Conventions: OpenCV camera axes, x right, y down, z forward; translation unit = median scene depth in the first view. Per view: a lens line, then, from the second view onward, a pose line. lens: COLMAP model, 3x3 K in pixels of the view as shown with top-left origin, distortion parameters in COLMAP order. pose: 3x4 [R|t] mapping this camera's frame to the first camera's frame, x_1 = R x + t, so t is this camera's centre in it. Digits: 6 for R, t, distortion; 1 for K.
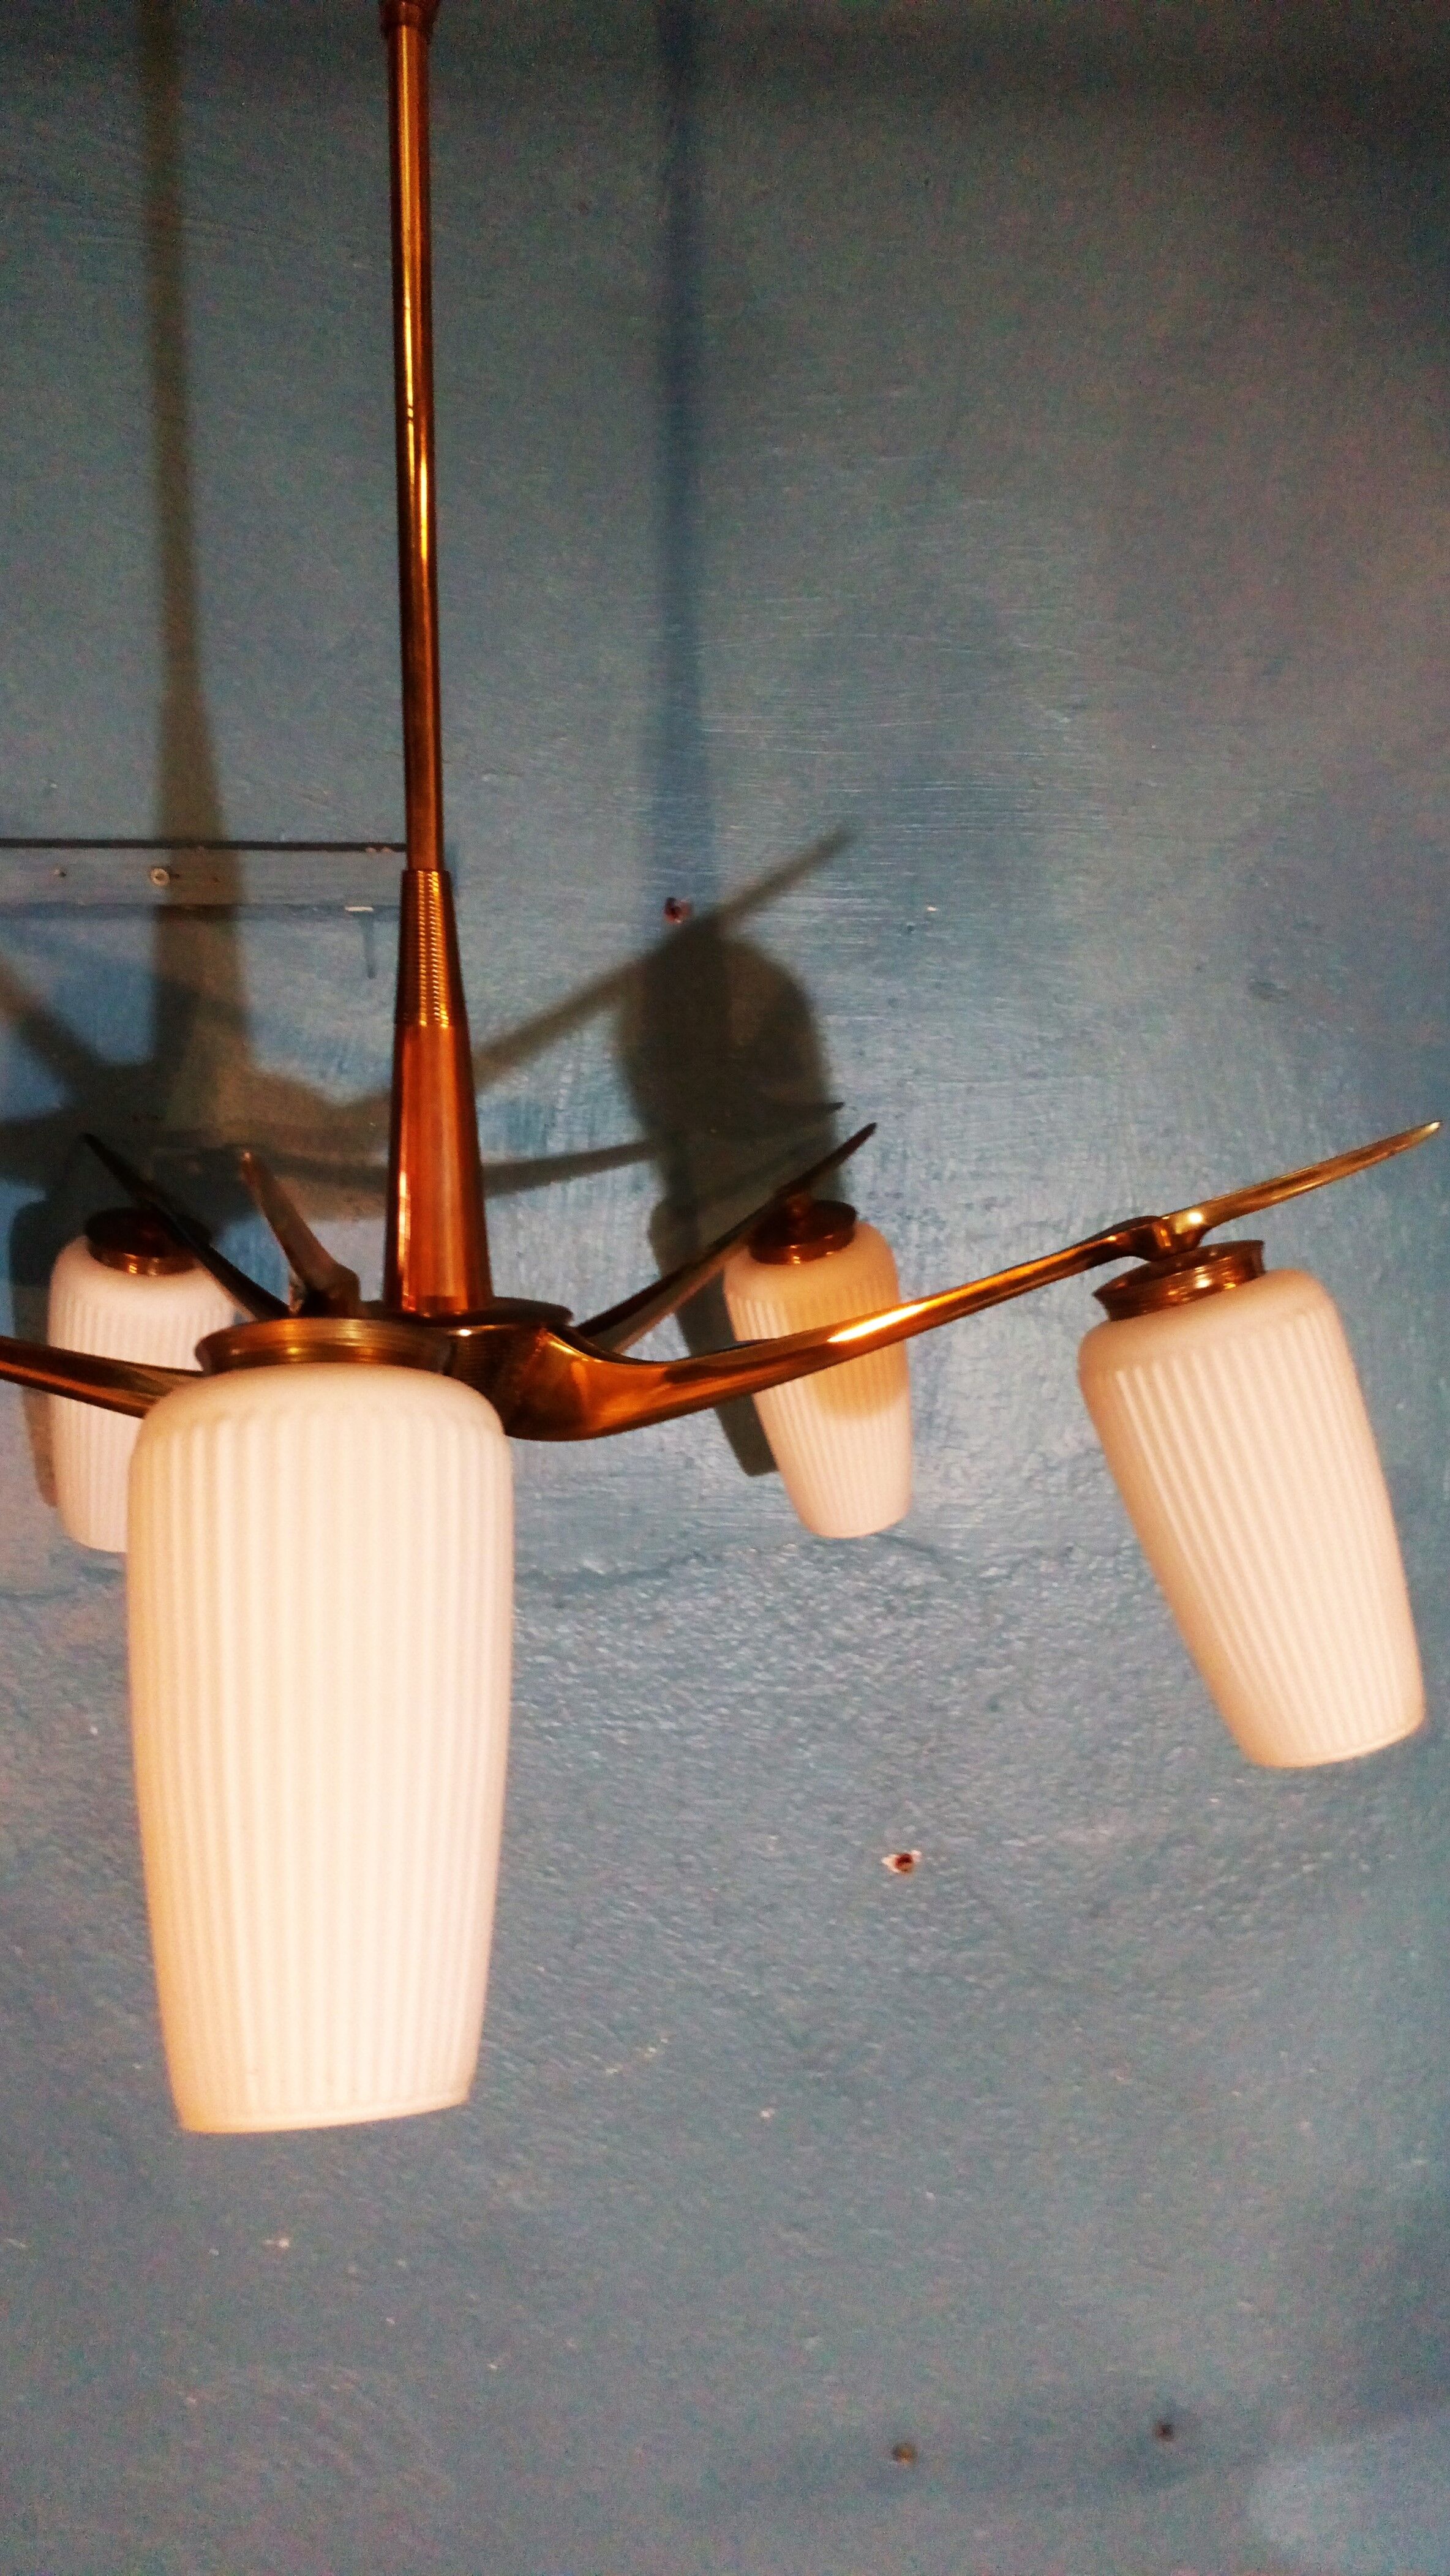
lens RADIAL K [[1870.6, 0, 712.8], [0, 1870.6, 1301.1], [0, 0, 1]] dist [0.078123, -0.101996]
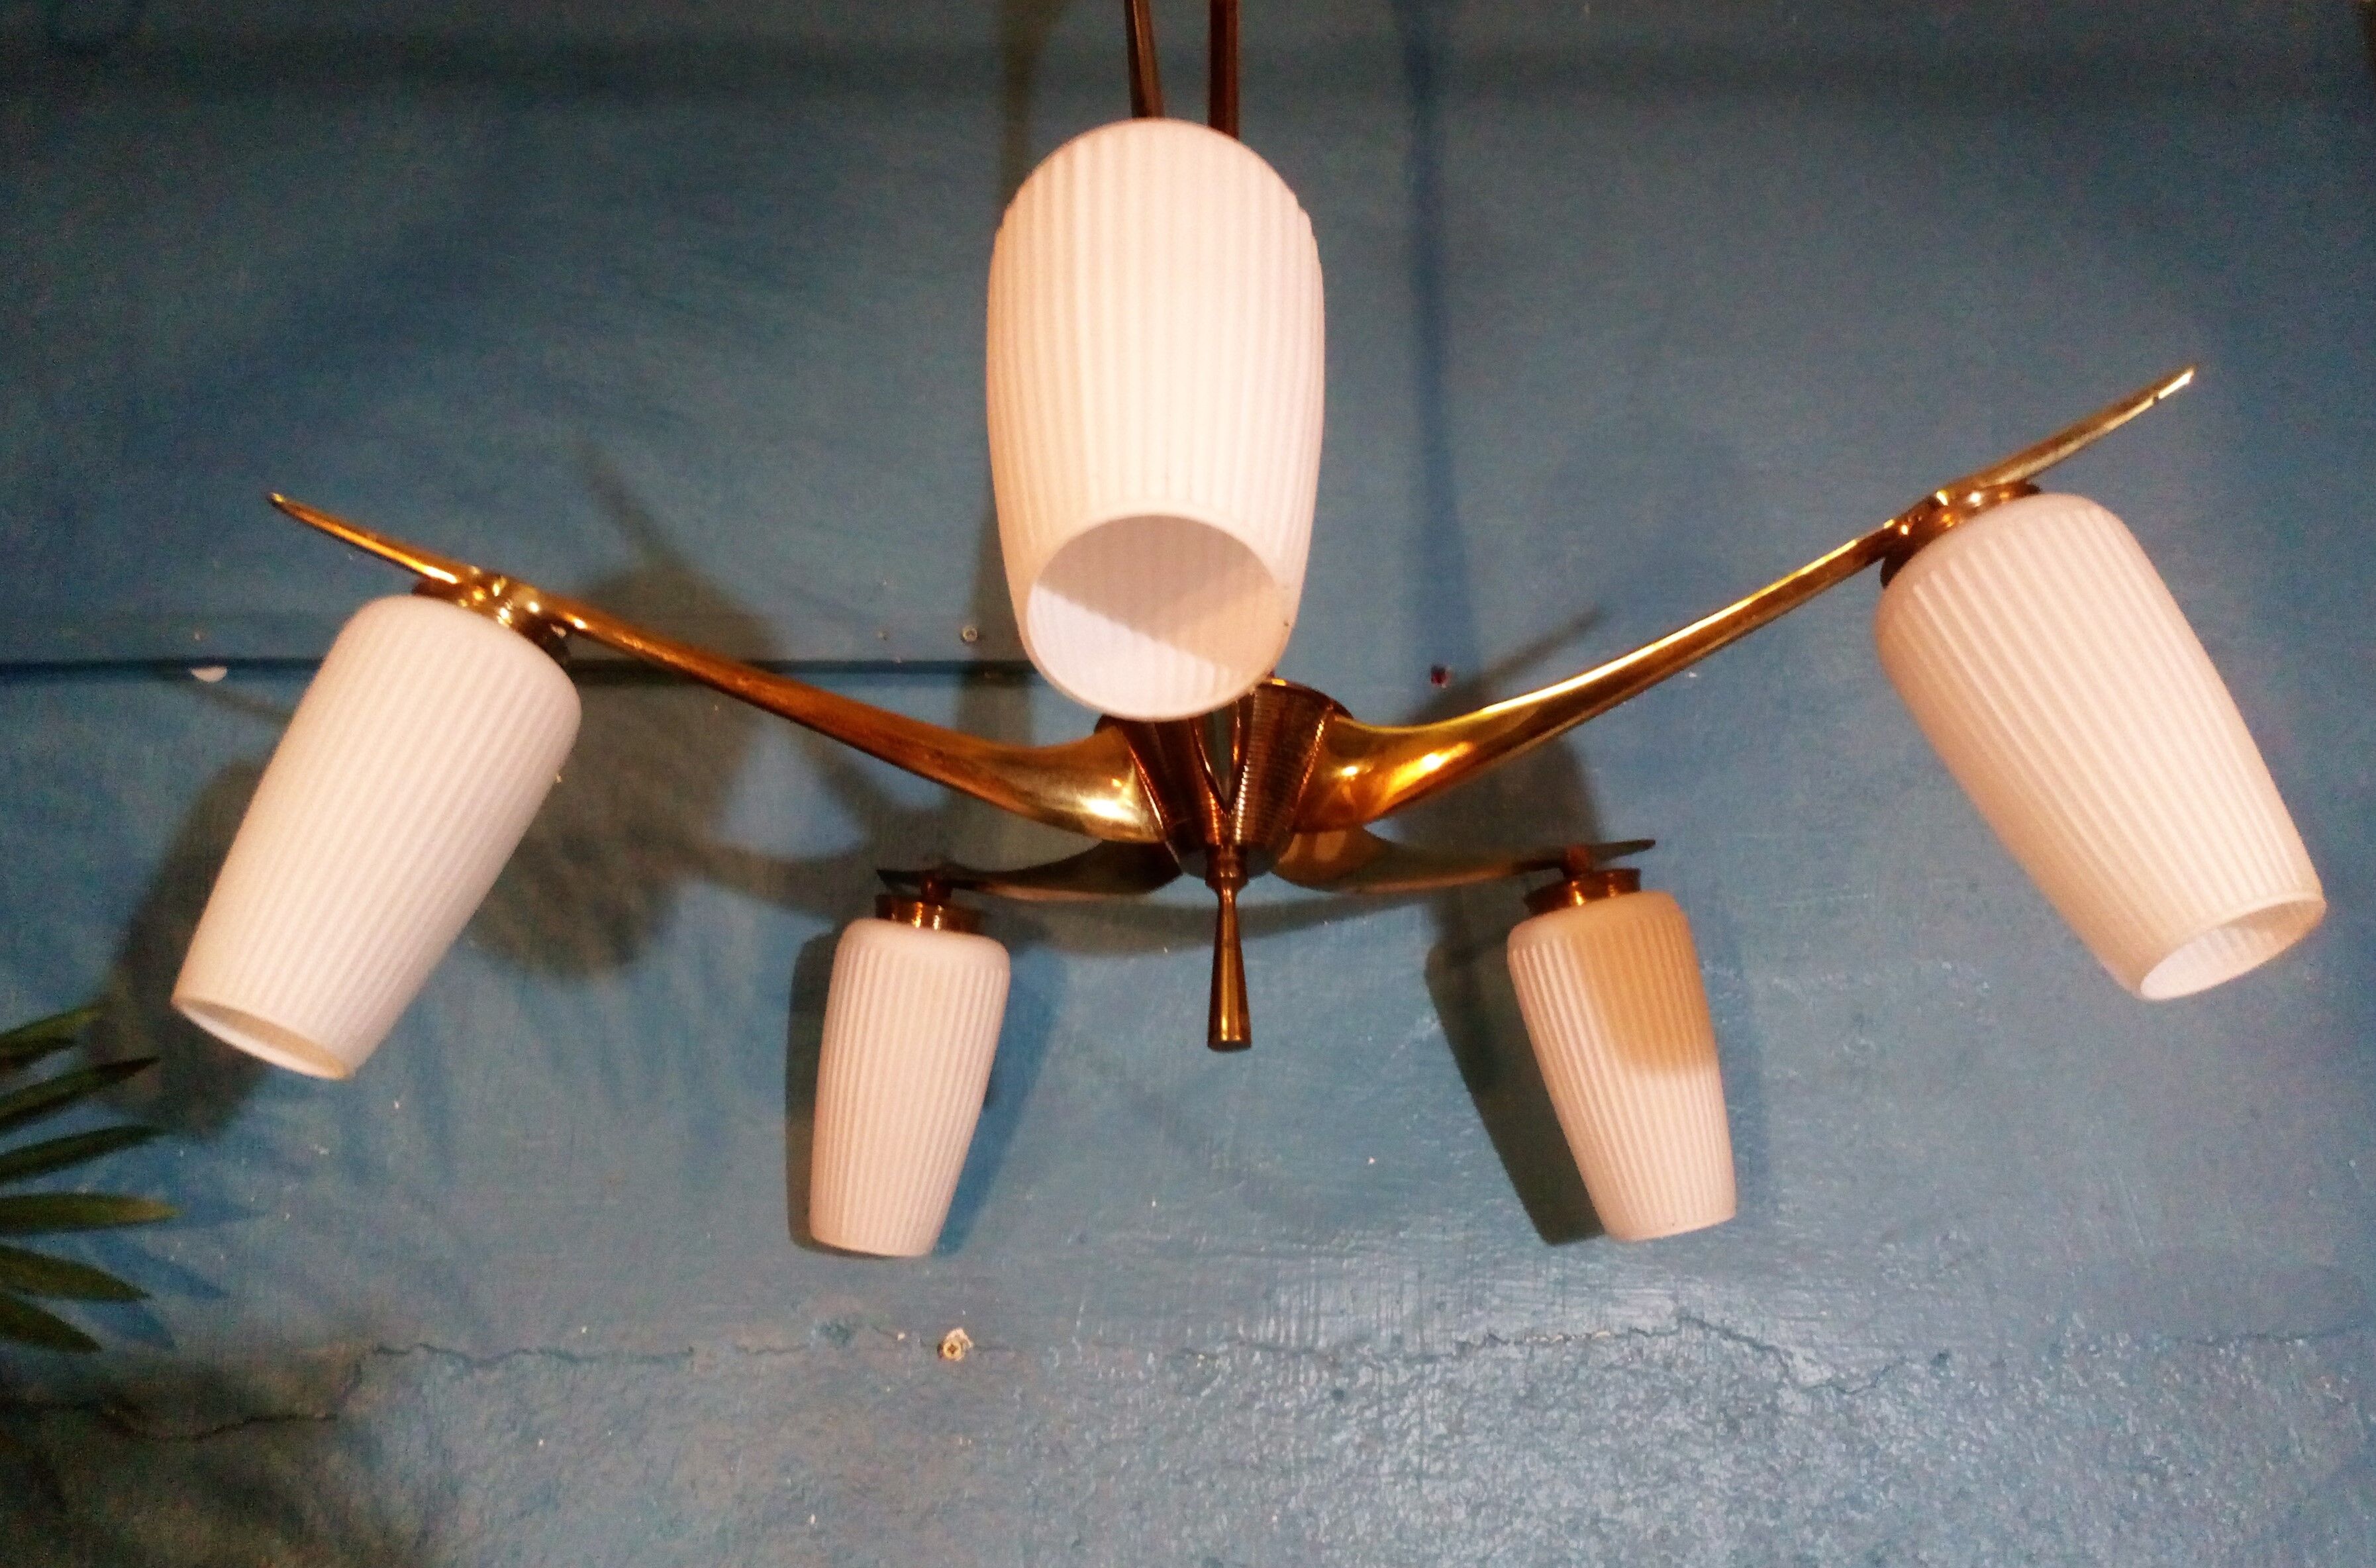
lens RADIAL K [[2010.7, 0, 1194.0], [0, 2010.7, 800.5], [0, 0, 1]] dist [0.039934, -0.009419]
pose [[0.991427, -0.045796, -0.122377, -0.020960], [-0.019423, 0.874511, -0.484617, 0.381350], [0.129214, 0.482839, 0.866124, 0.042372]]
